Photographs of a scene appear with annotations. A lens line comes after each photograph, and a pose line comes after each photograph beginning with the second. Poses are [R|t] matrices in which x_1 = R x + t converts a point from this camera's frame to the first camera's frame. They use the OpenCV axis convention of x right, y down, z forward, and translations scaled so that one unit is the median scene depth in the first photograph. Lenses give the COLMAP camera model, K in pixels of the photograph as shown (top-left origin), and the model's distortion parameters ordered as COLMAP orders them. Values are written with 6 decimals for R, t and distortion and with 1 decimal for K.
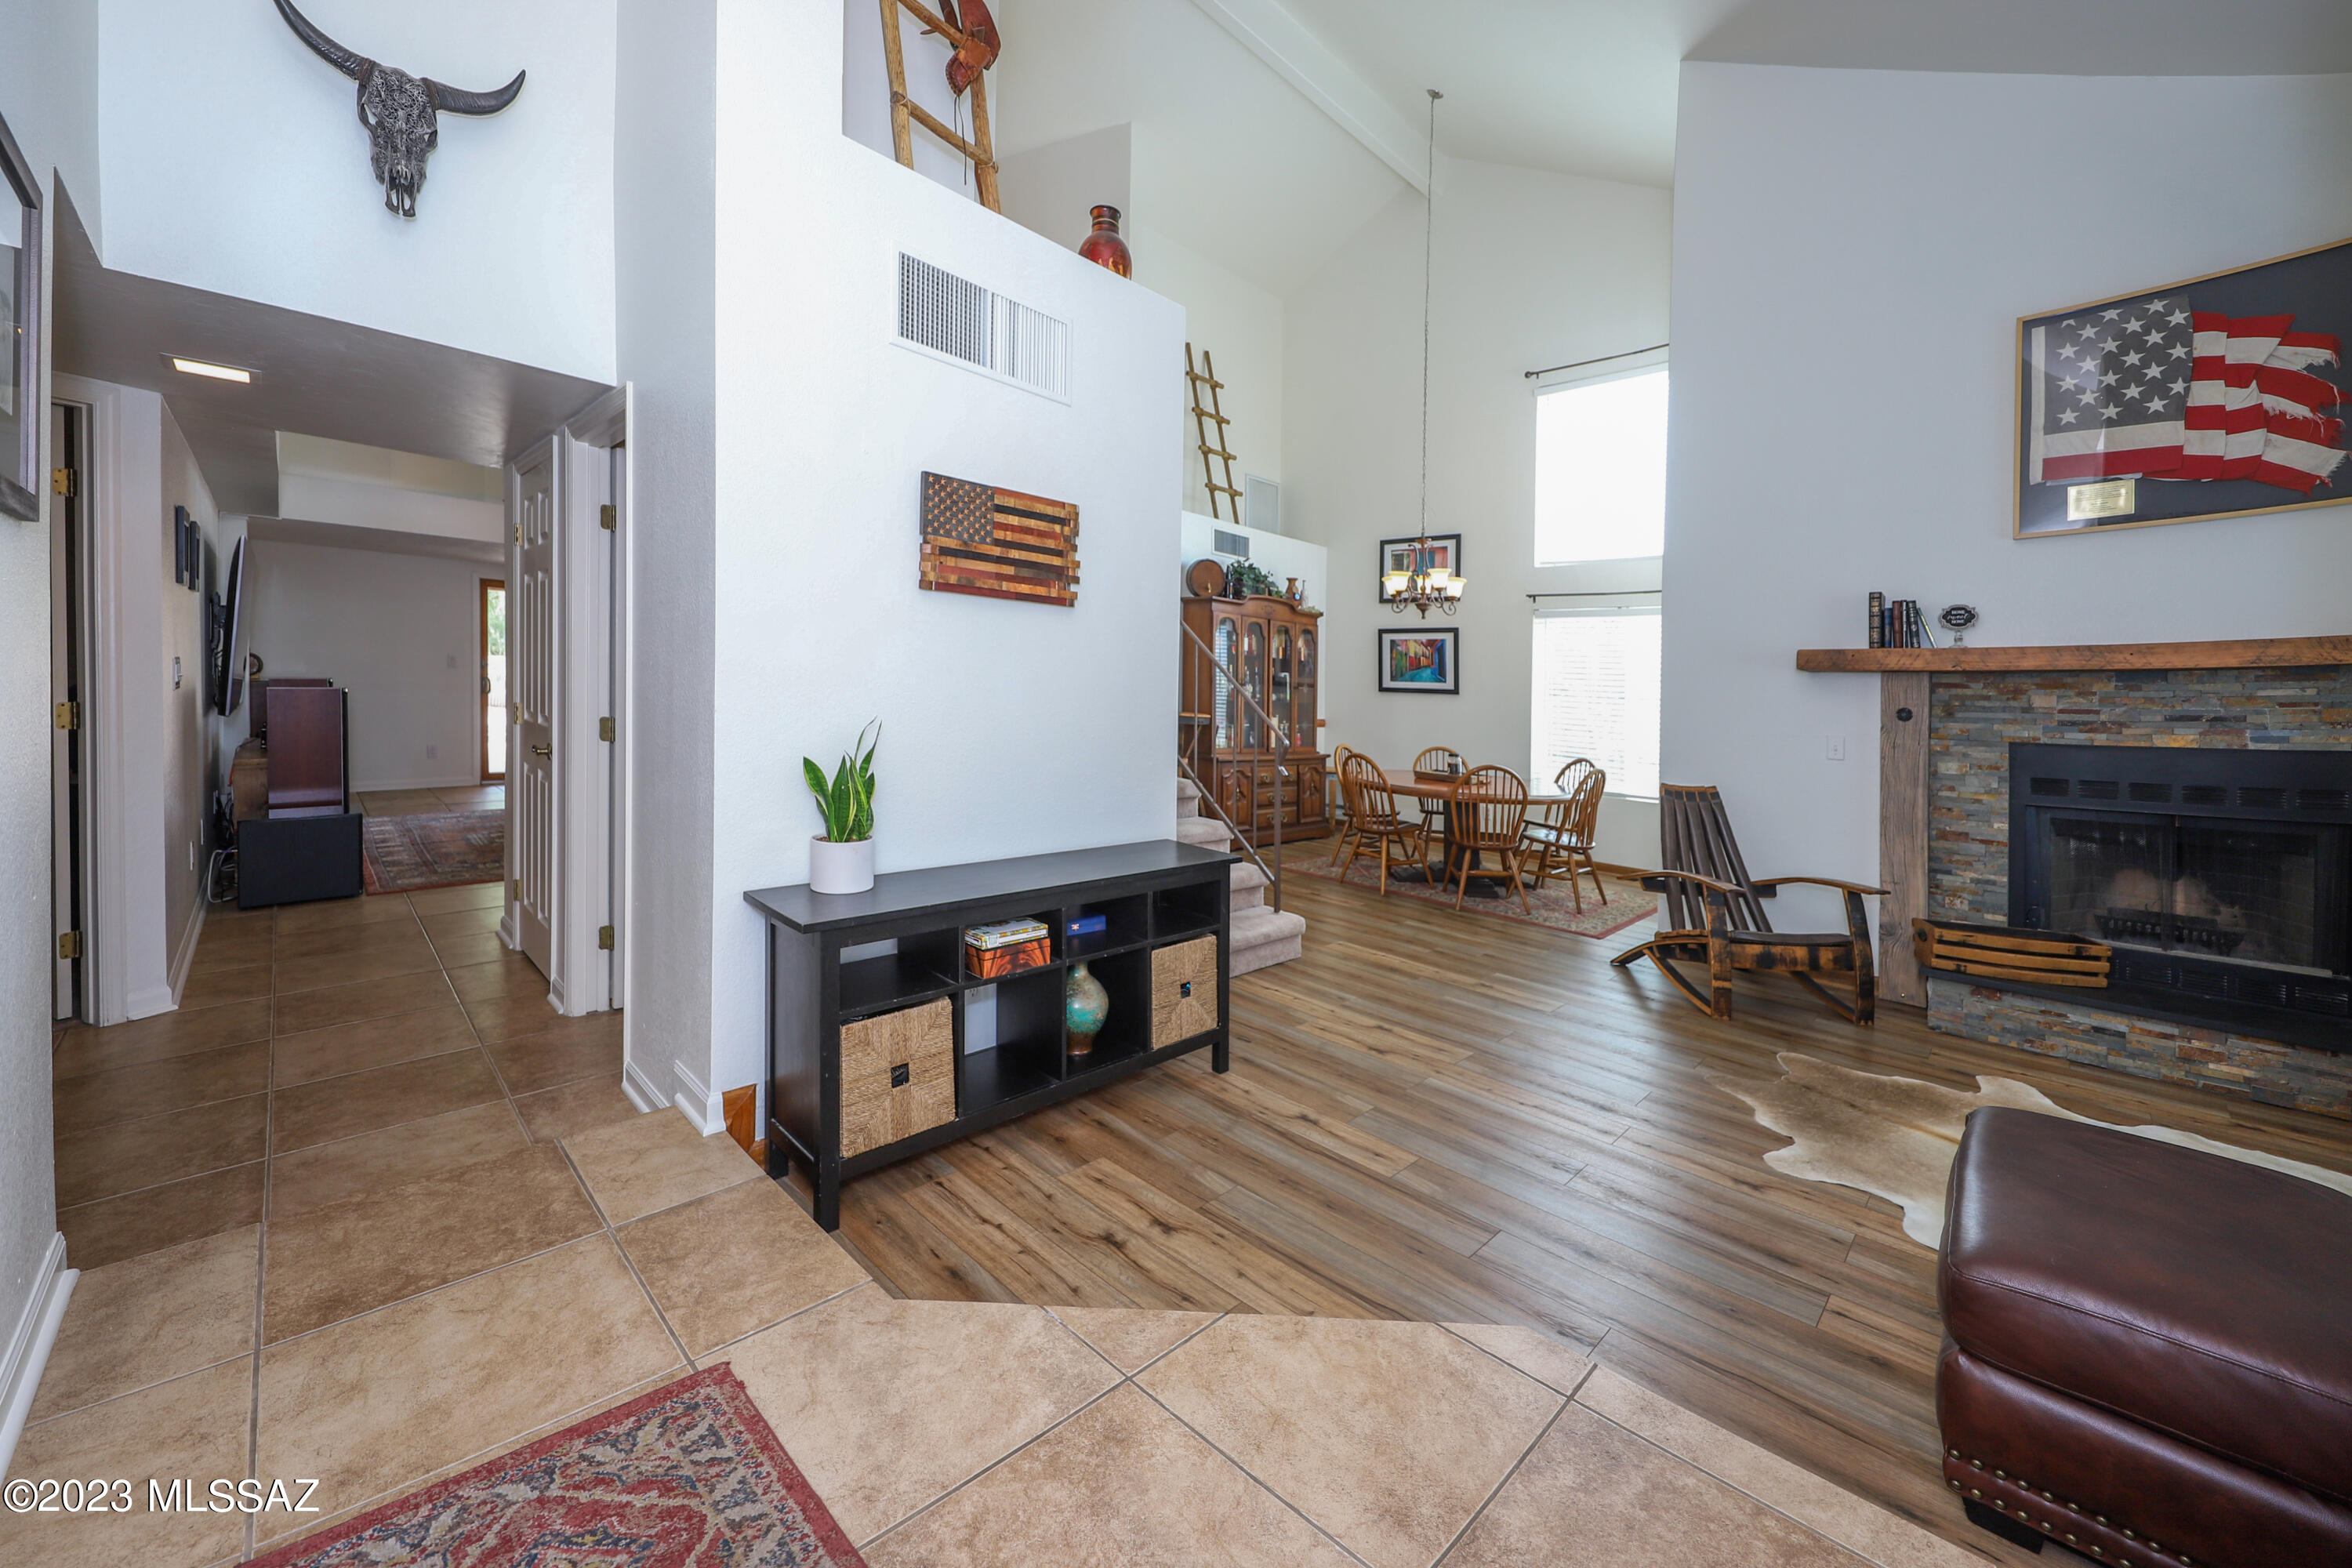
lens RADIAL K [[908.9, 0, 1172.9], [0, 908.9, 707.5], [0, 0, 1]] dist [-0.001944, 0.000007]
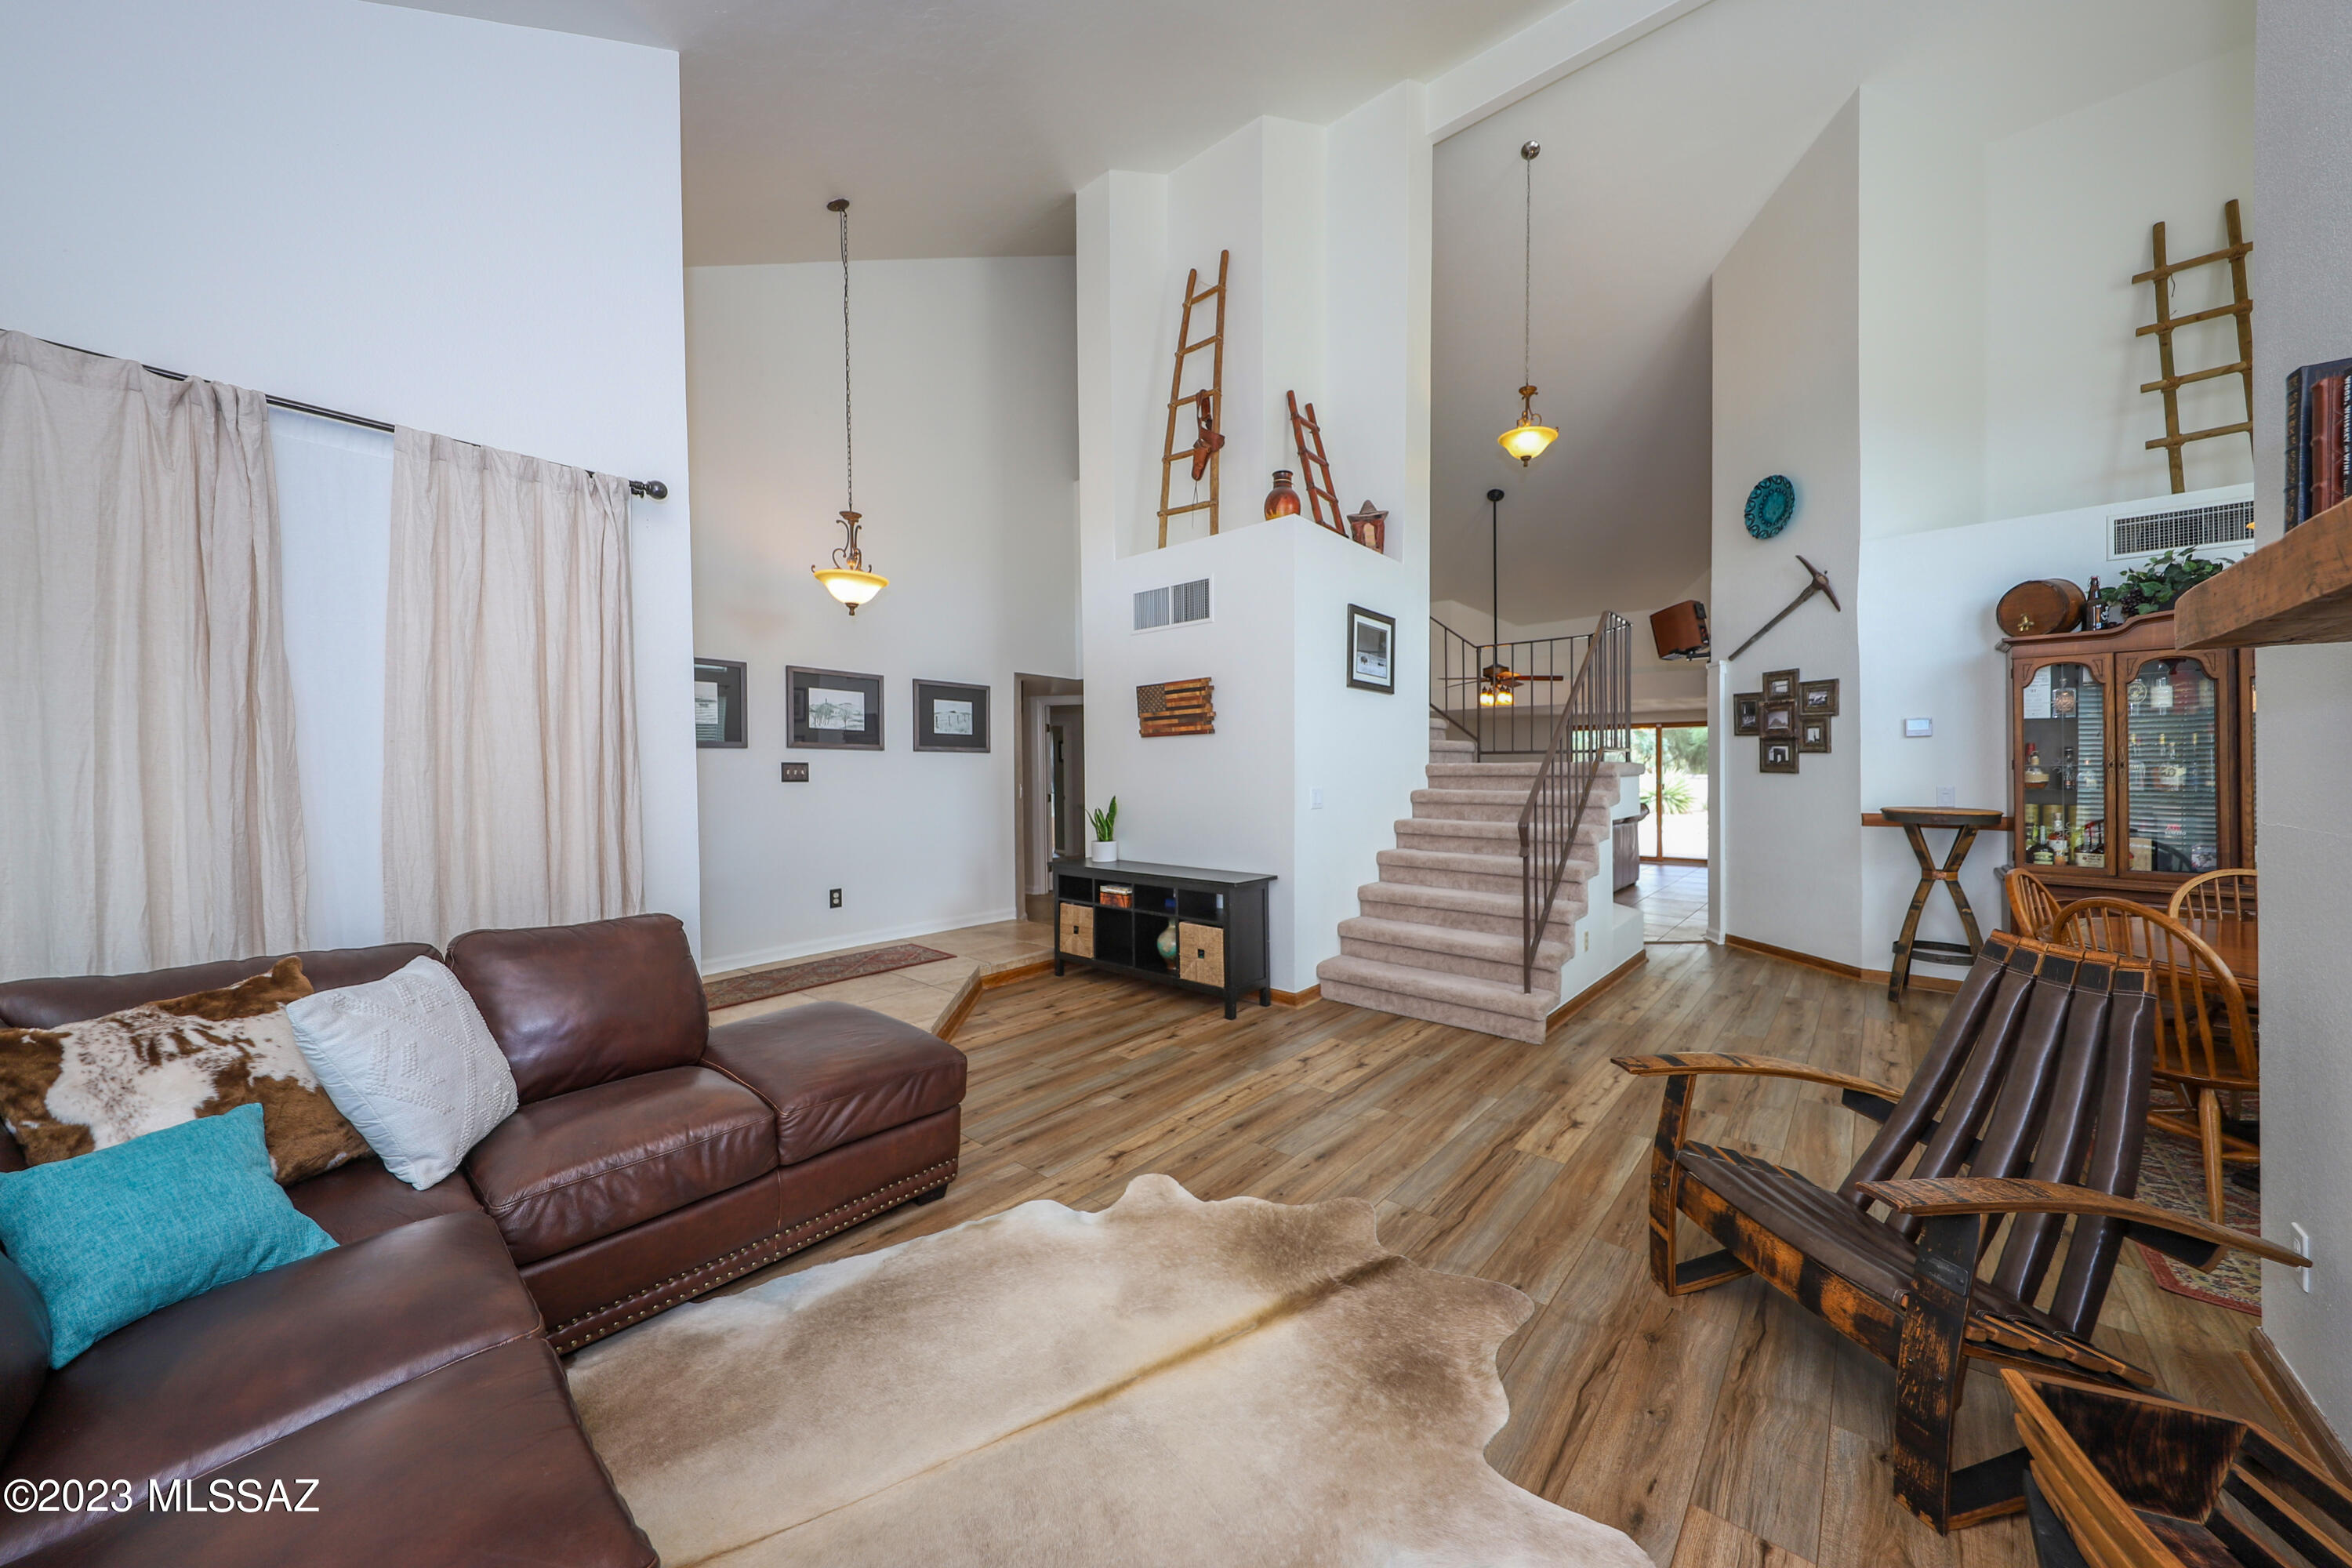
lens RADIAL K [[790.9, 0, 1174.6], [0, 790.9, 781.2], [0, 0, 1]] dist [-0.024784, -0.000175]
pose [[0.063680, -0.022472, -0.997717, 1.566143], [-0.006218, 0.999718, -0.022913, 0.021413], [0.997951, 0.007663, 0.063522, 0.896663]]
